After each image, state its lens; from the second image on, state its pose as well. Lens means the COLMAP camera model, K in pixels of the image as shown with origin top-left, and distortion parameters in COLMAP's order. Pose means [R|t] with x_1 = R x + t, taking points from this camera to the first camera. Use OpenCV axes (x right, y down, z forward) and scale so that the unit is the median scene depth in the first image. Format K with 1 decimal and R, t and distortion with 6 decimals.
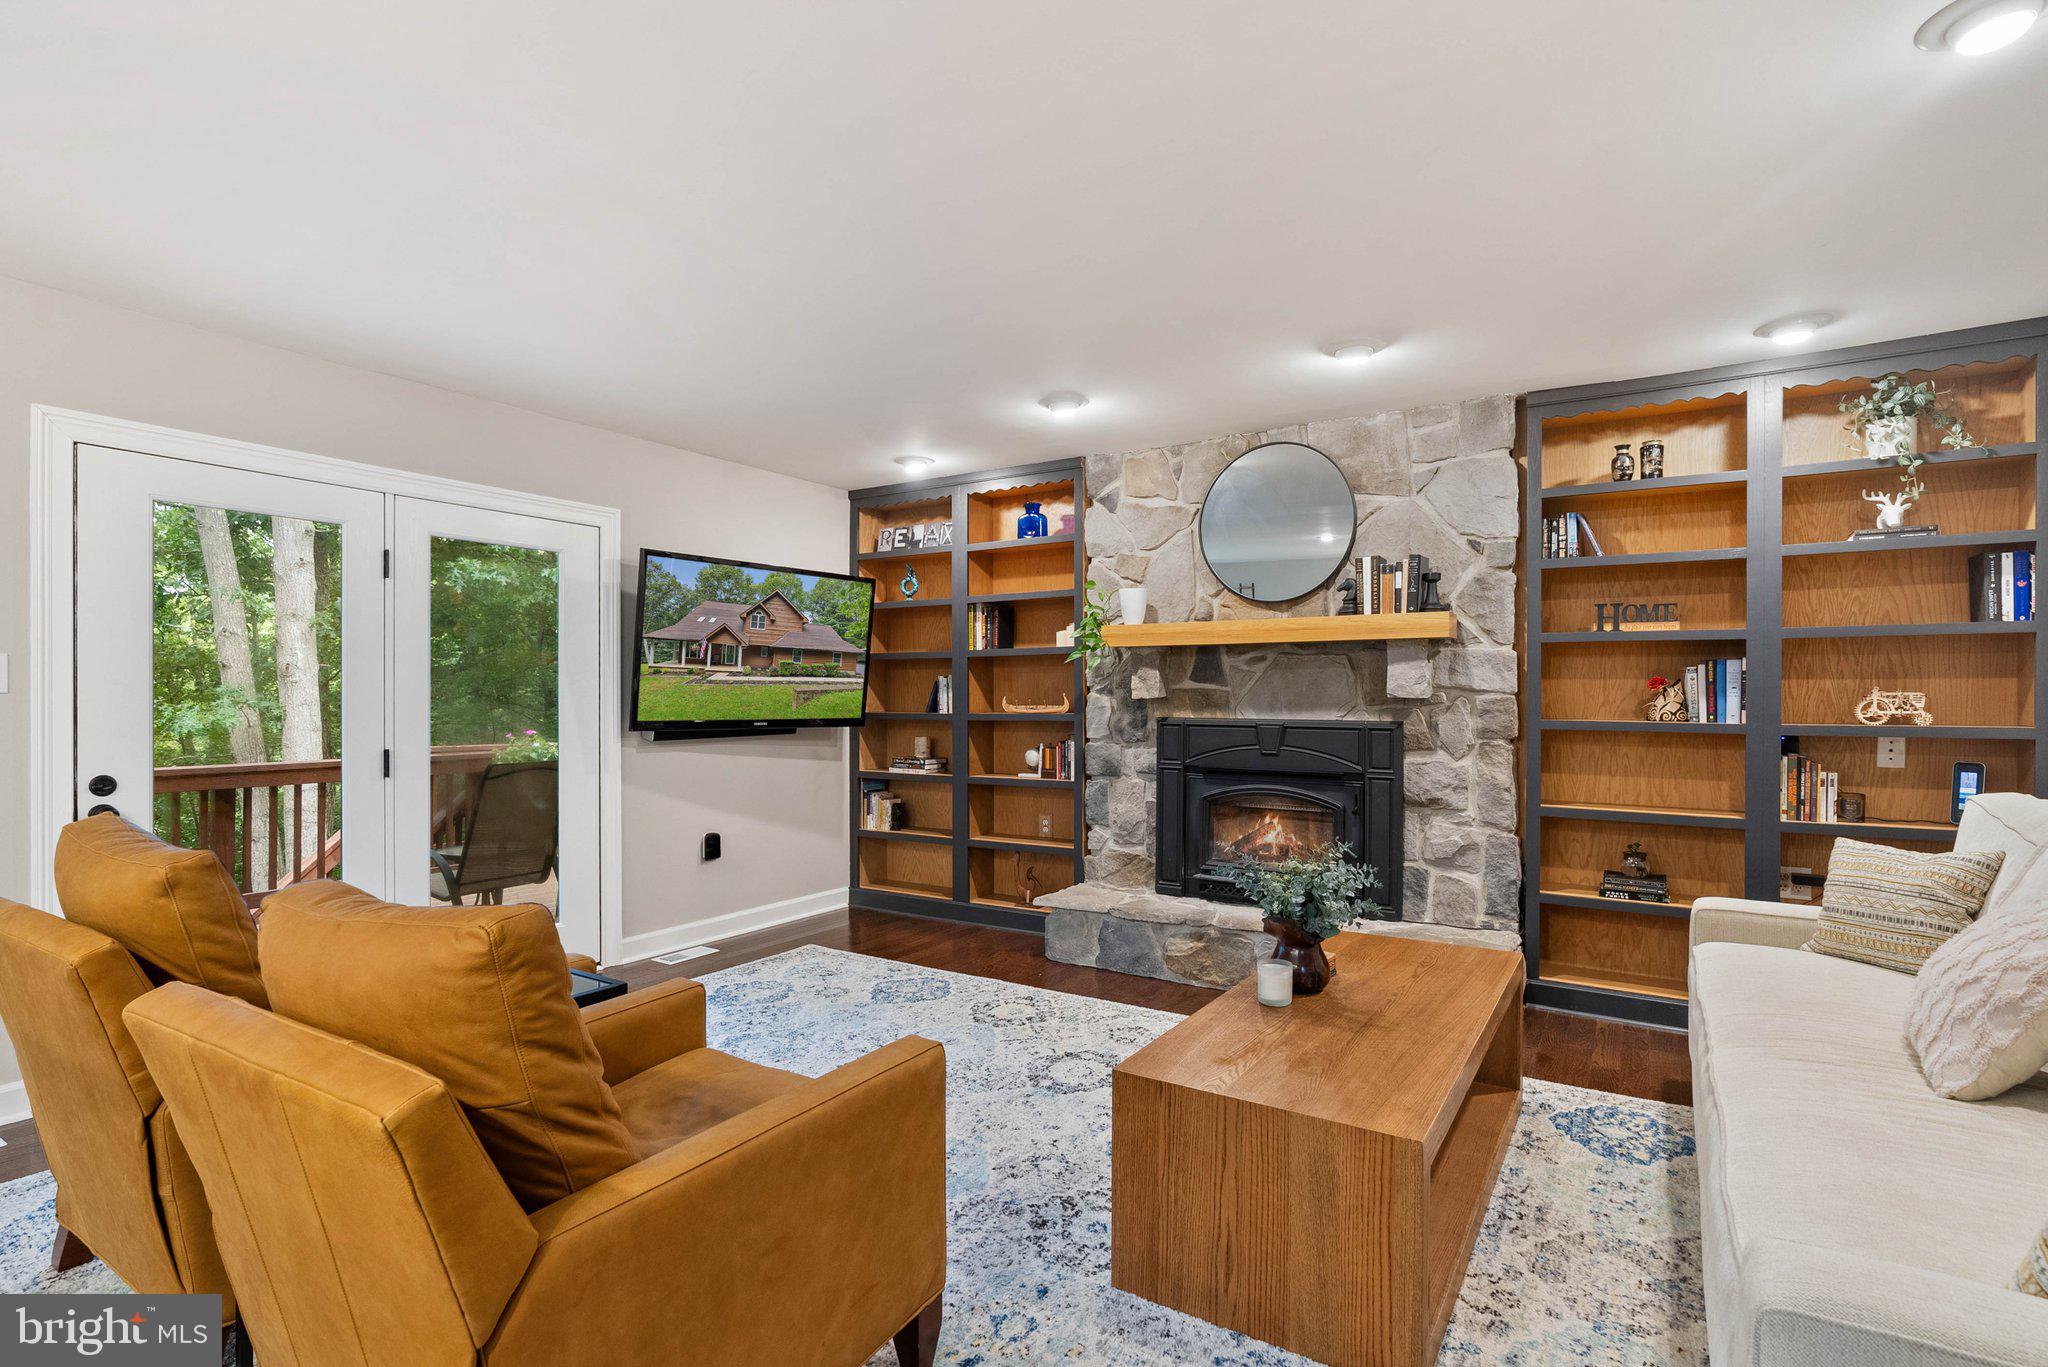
lens RADIAL K [[923.1, 0, 1024.7], [0, 923.1, 697.3], [0, 0, 1]] dist [-0.001729, 0.000360]
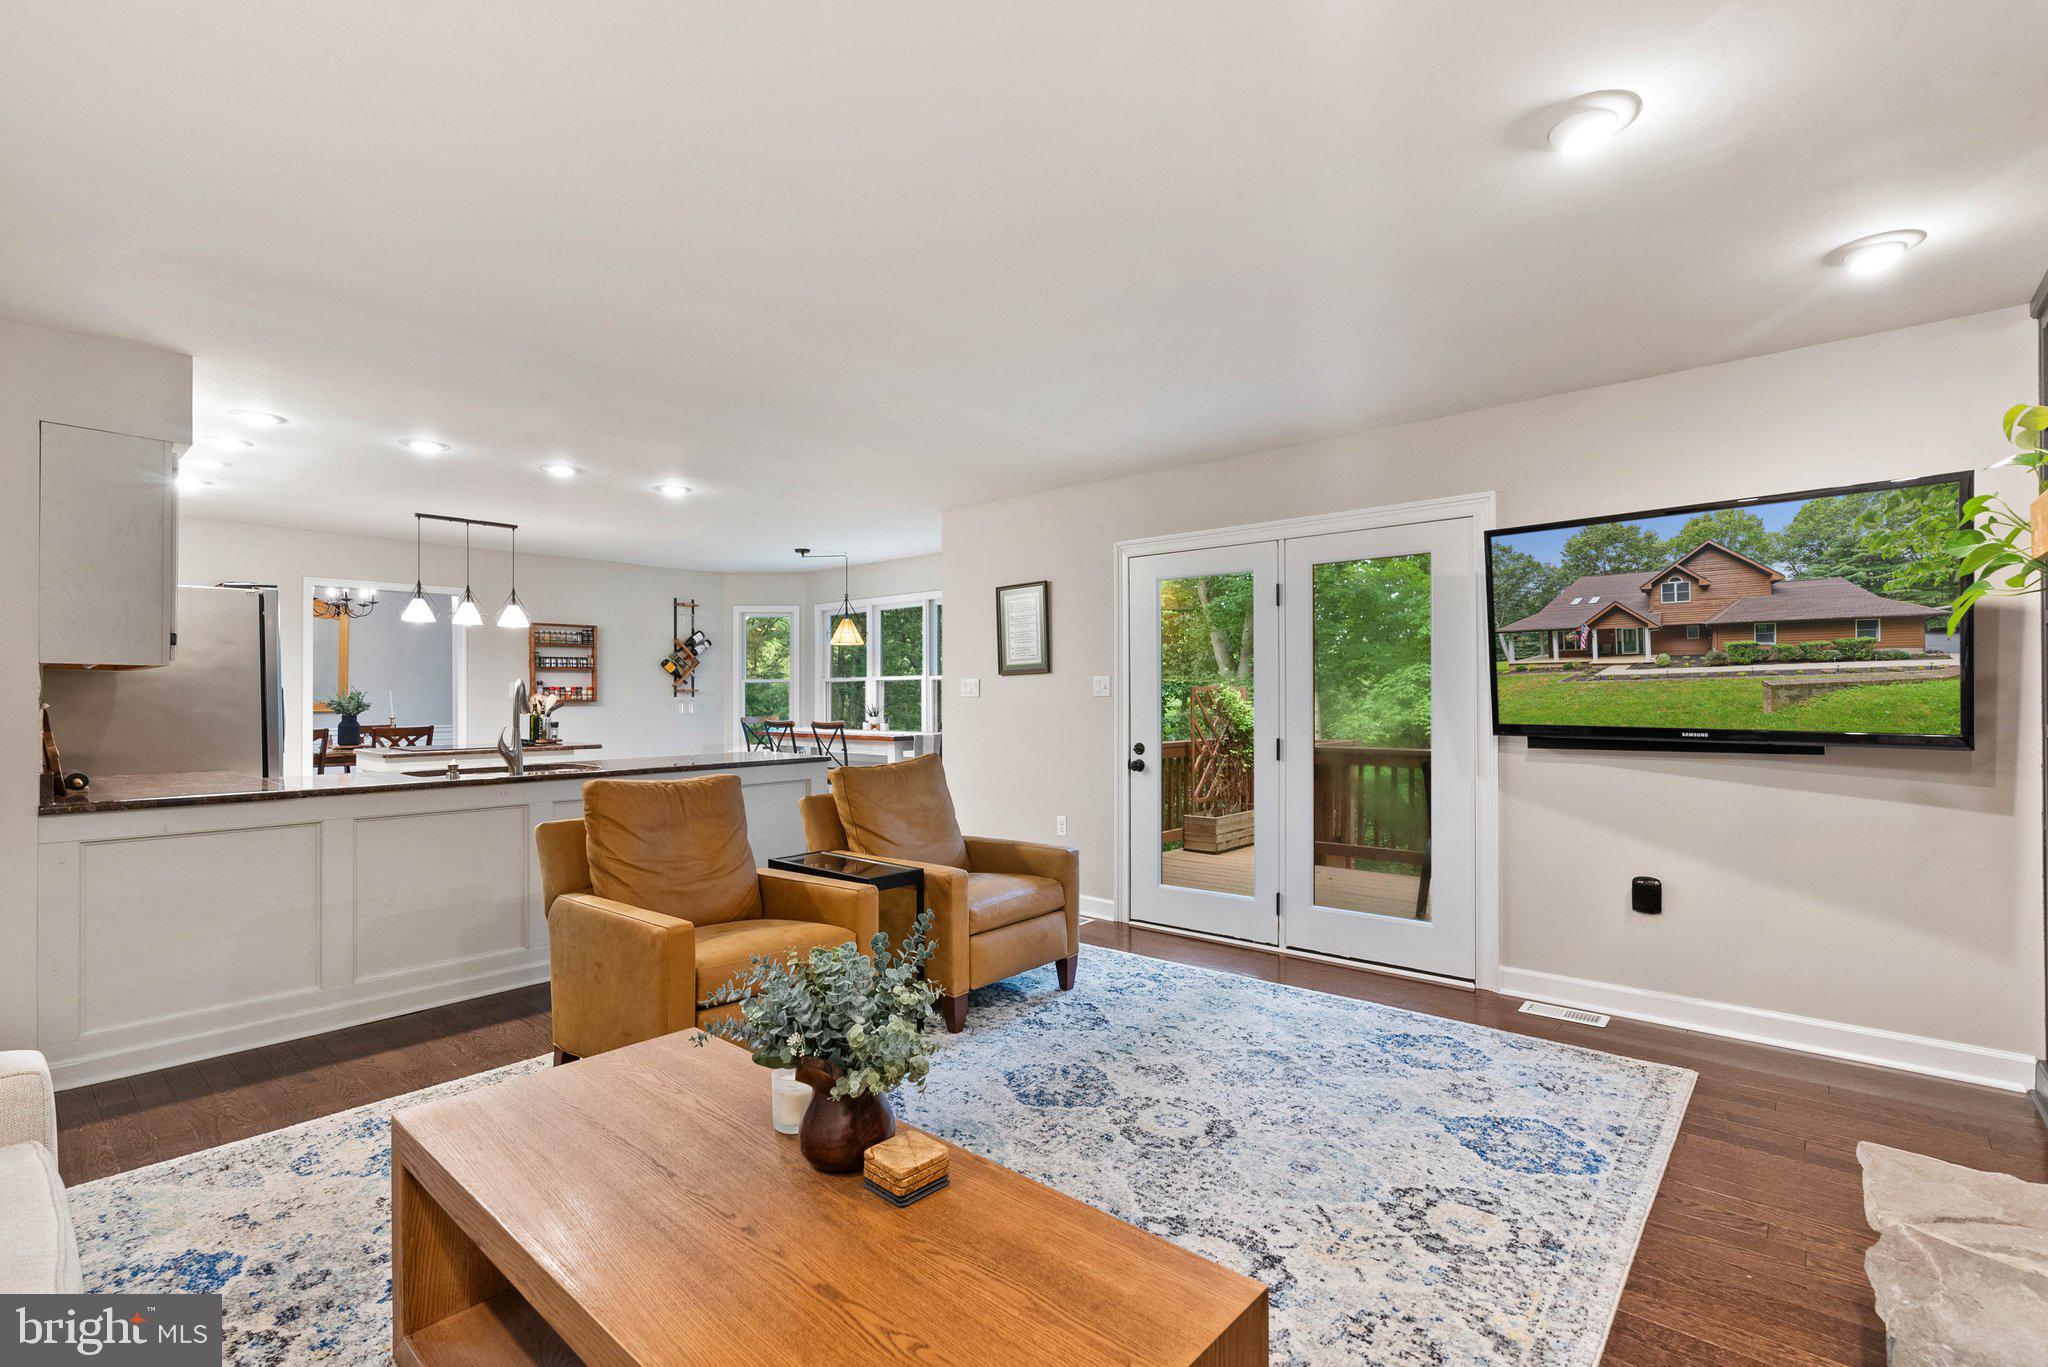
lens RADIAL K [[871.9, 0, 1024.0], [0, 871.9, 683.5], [0, 0, 1]] dist [0.000823, 0.000234]
pose [[-0.080481, -0.018693, -0.996581, 0.461726], [0.002758, 0.999816, -0.018976, 0.000223], [0.996752, -0.004276, -0.080414, 0.605819]]
